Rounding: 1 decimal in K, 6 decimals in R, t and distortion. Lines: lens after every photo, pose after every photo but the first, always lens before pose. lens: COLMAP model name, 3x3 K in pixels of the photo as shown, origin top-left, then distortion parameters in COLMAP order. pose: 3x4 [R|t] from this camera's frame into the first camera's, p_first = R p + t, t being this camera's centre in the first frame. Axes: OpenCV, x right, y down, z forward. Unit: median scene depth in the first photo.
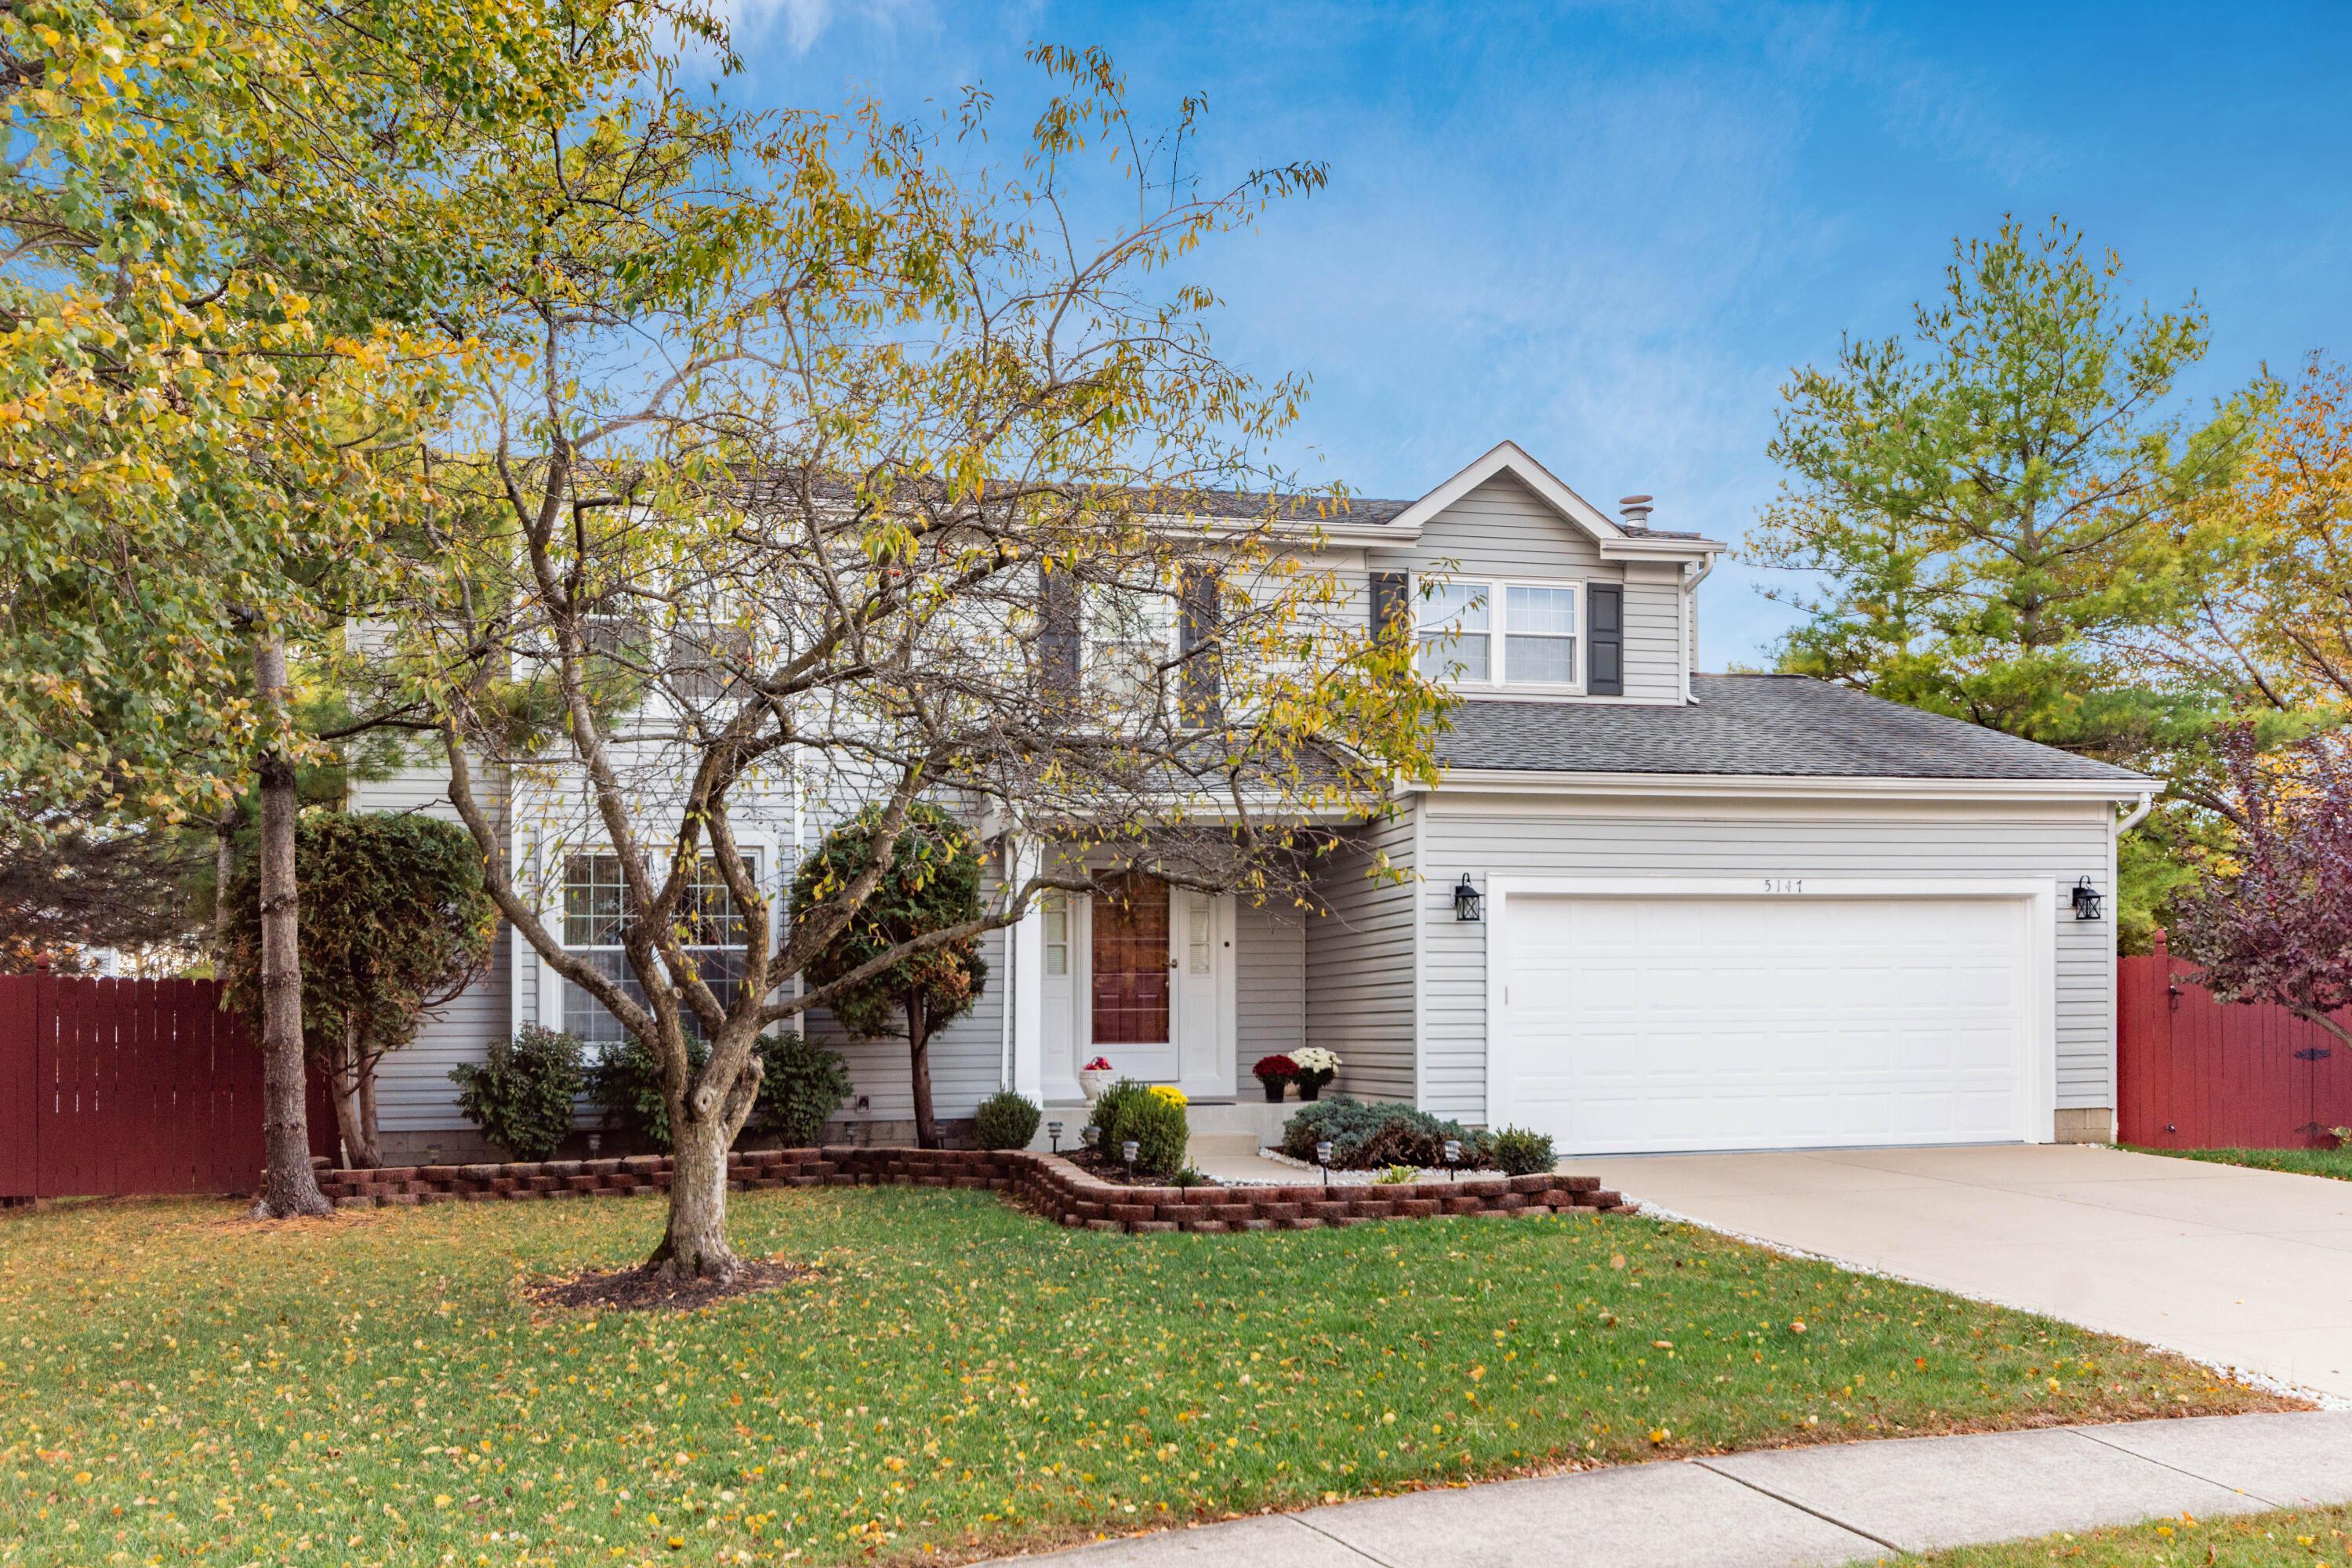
lens RADIAL K [[1948.4, 0, 1176.0], [0, 1948.4, 784.0], [0, 0, 1]] dist [0.000477, -0.003114]
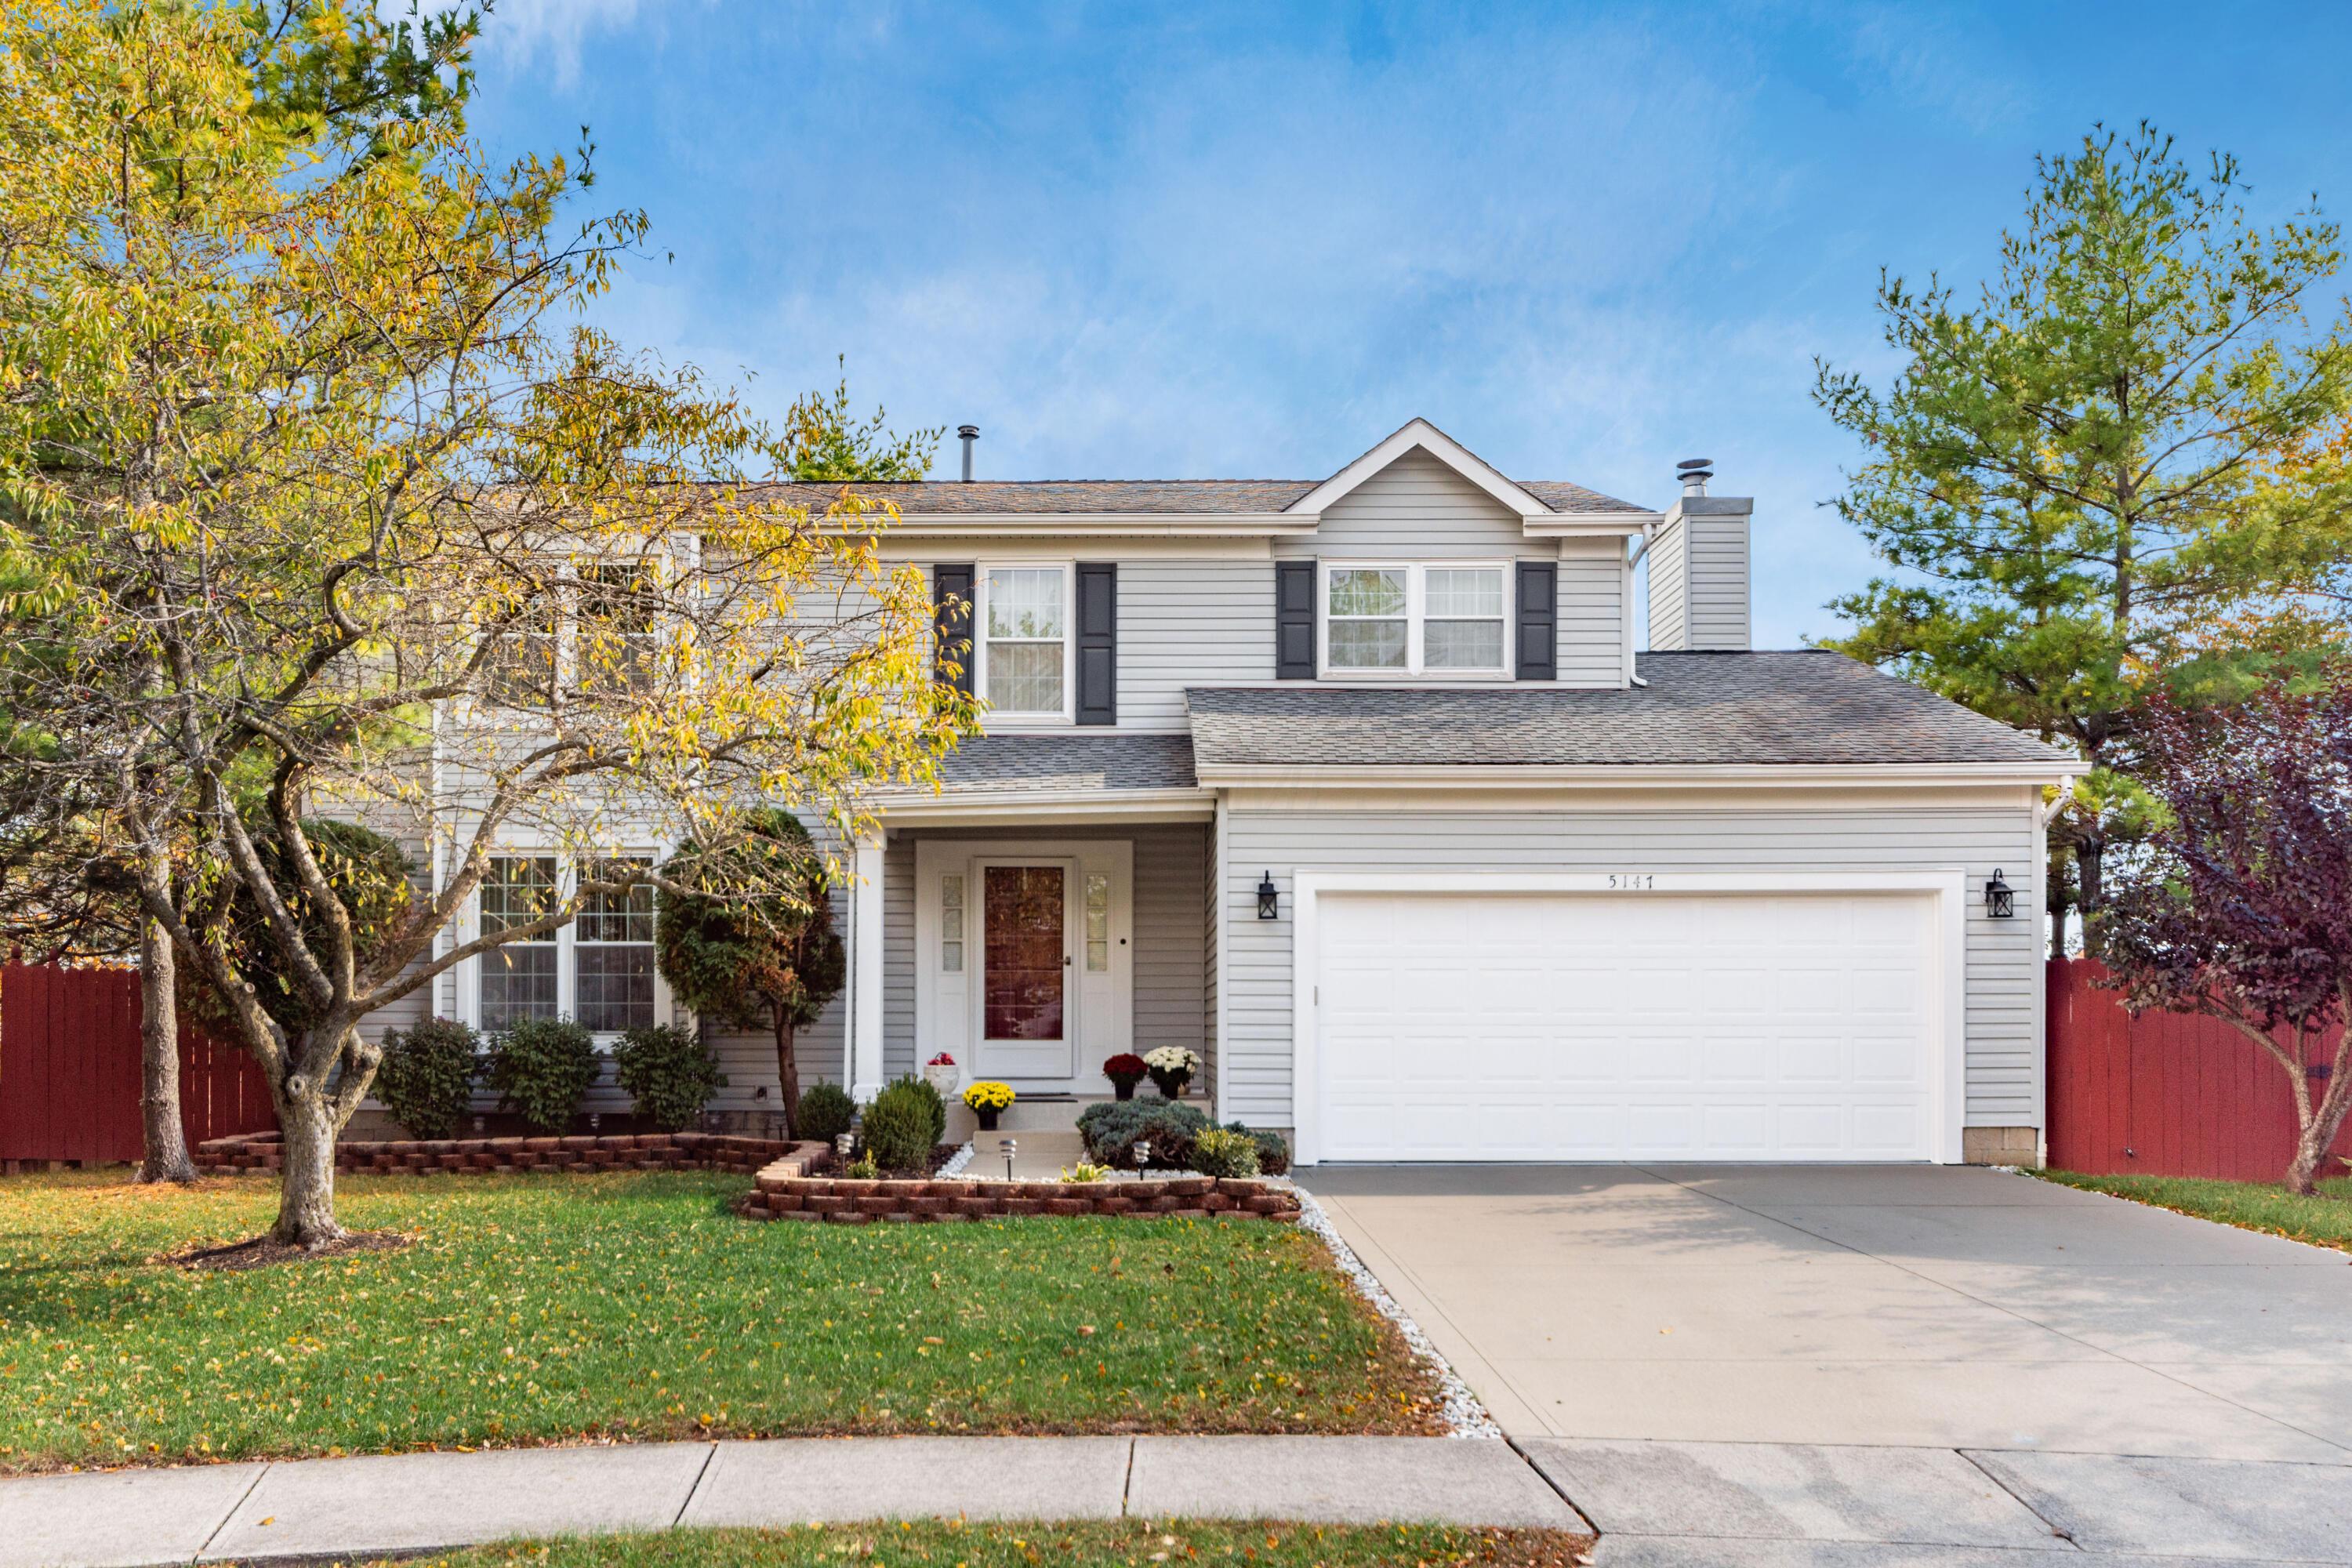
lens RADIAL K [[2028.0, 0, 1176.0], [0, 2028.0, 784.0], [0, 0, 1]] dist [0.002246, -0.002245]
pose [[0.972234, -0.015498, -0.233497, 0.313236], [0.017309, 0.999834, 0.005707, -0.003980], [0.233370, -0.009590, 0.972341, -0.000903]]
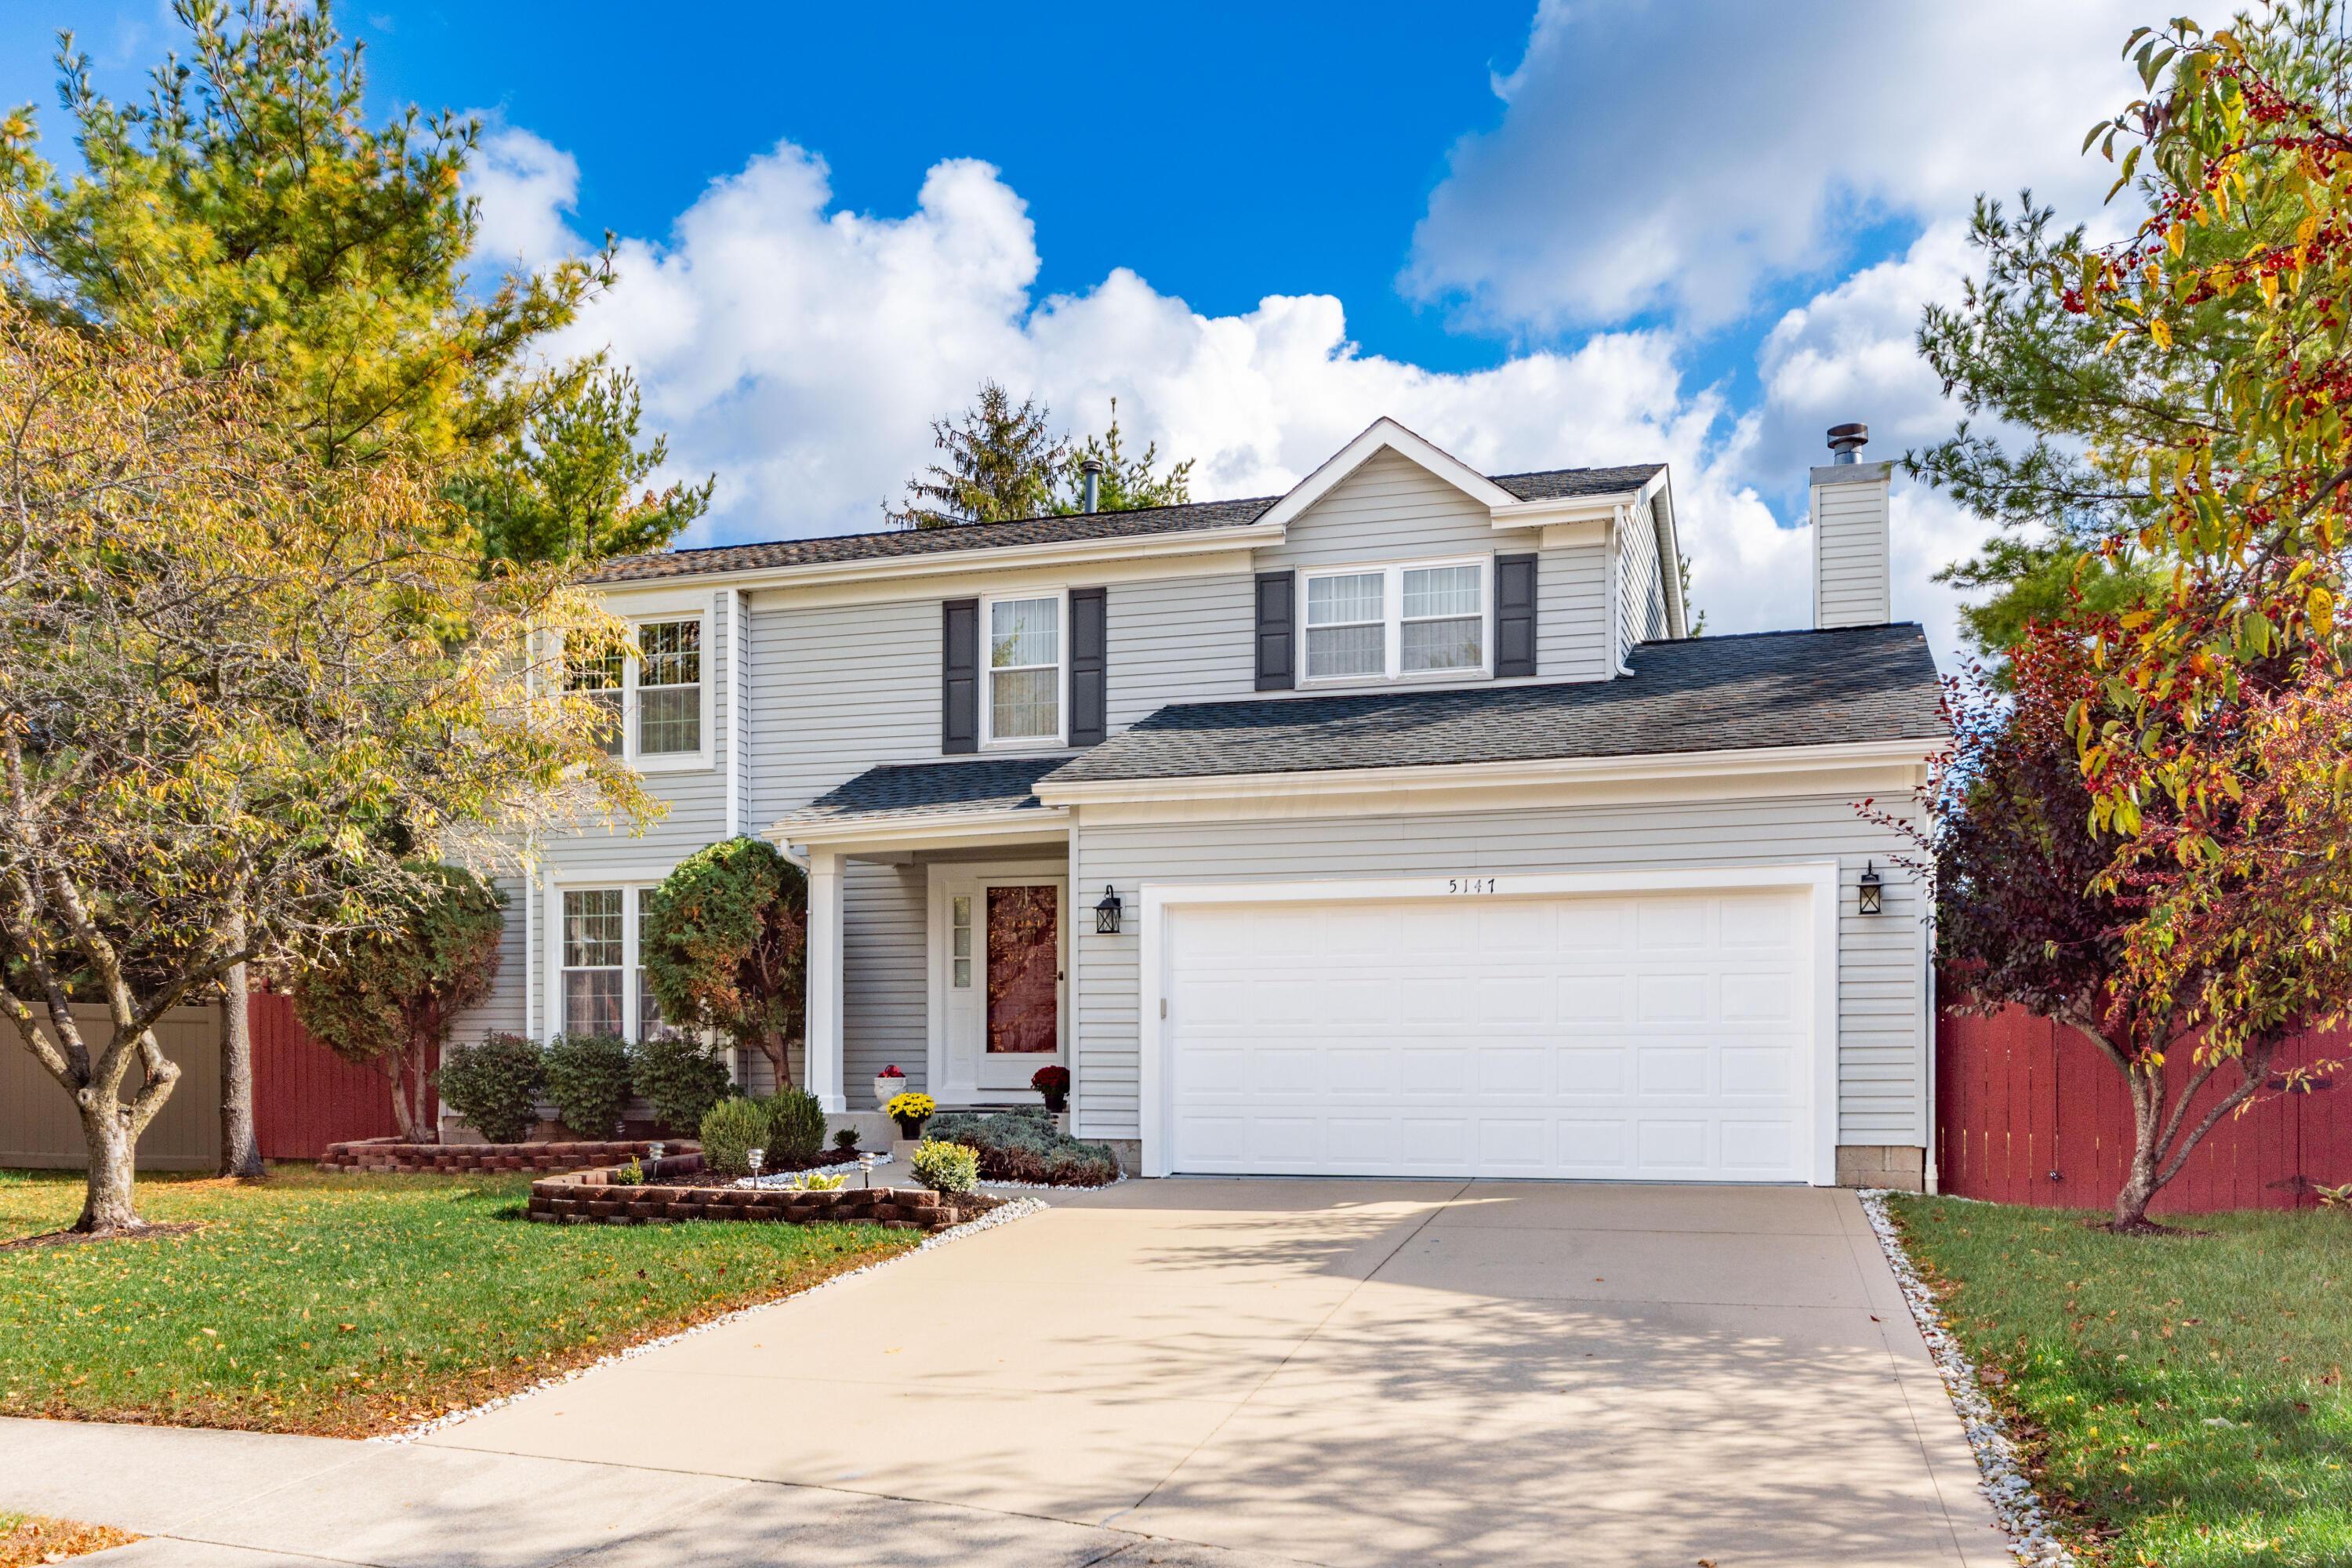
lens RADIAL K [[1981.6, 0, 1176.0], [0, 1981.6, 784.0], [0, 0, 1]] dist [0.000926, 0.000286]
pose [[0.860448, -0.058168, -0.506206, 0.616236], [0.059793, 0.998125, -0.013058, 0.008143], [0.506017, -0.019032, 0.862313, 0.130253]]
